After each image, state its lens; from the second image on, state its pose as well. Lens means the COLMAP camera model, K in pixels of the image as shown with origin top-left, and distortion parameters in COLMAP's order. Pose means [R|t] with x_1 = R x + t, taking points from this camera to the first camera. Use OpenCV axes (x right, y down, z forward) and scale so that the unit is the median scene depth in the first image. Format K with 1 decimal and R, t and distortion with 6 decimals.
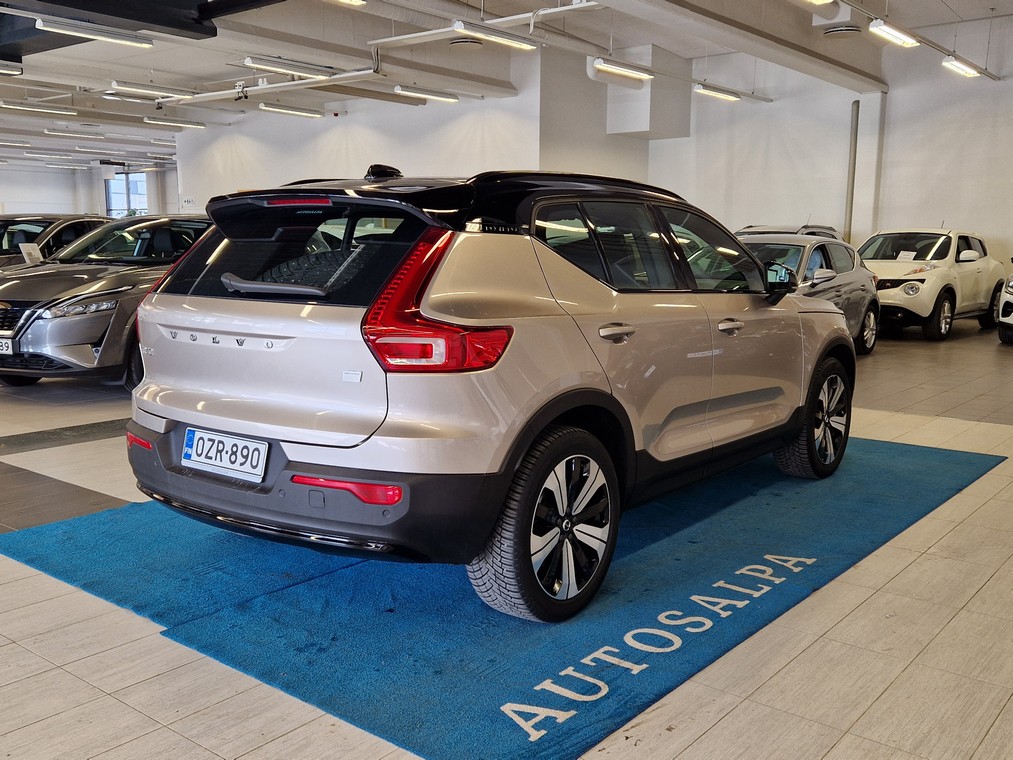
lens RADIAL K [[954.6, 0, 506.6], [0, 954.6, 395.3], [0, 0, 1]] dist [-0.001333, -0.020809]
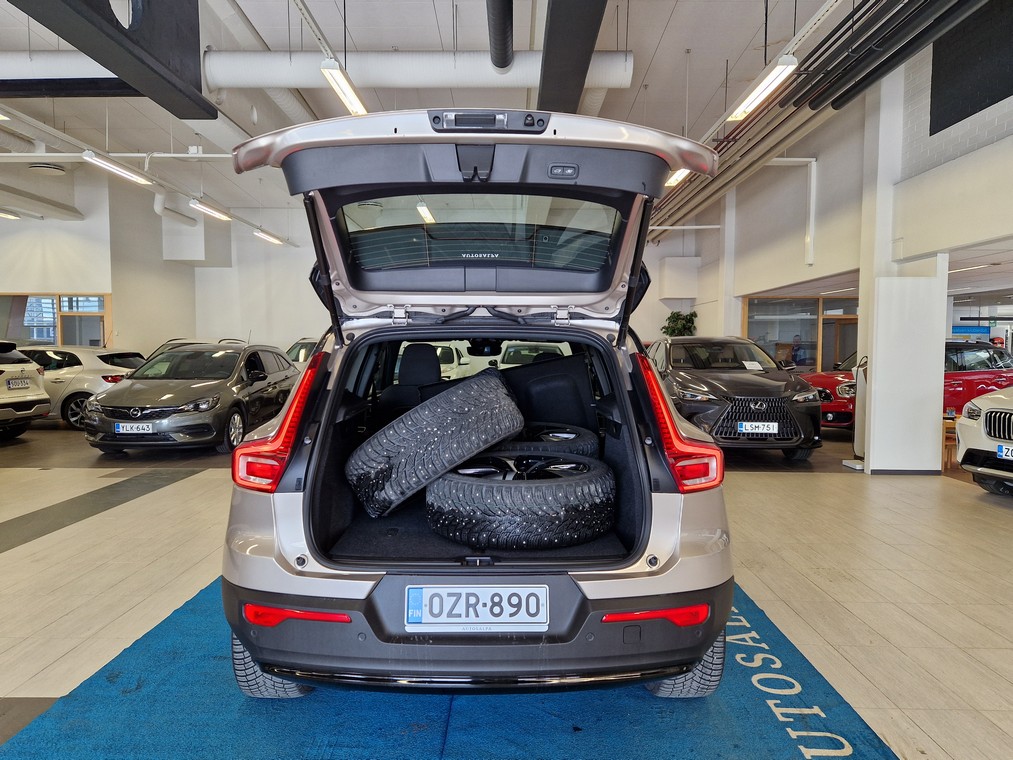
lens RADIAL K [[692.3, 0, 506.5], [0, 692.3, 380.0], [0, 0, 1]] dist [0.019002, -0.000684]
pose [[0.783801, -0.022388, 0.620609, -0.157345], [0.091997, 0.992510, -0.080383, -0.021919], [-0.614160, 0.120098, 0.779989, 0.108028]]
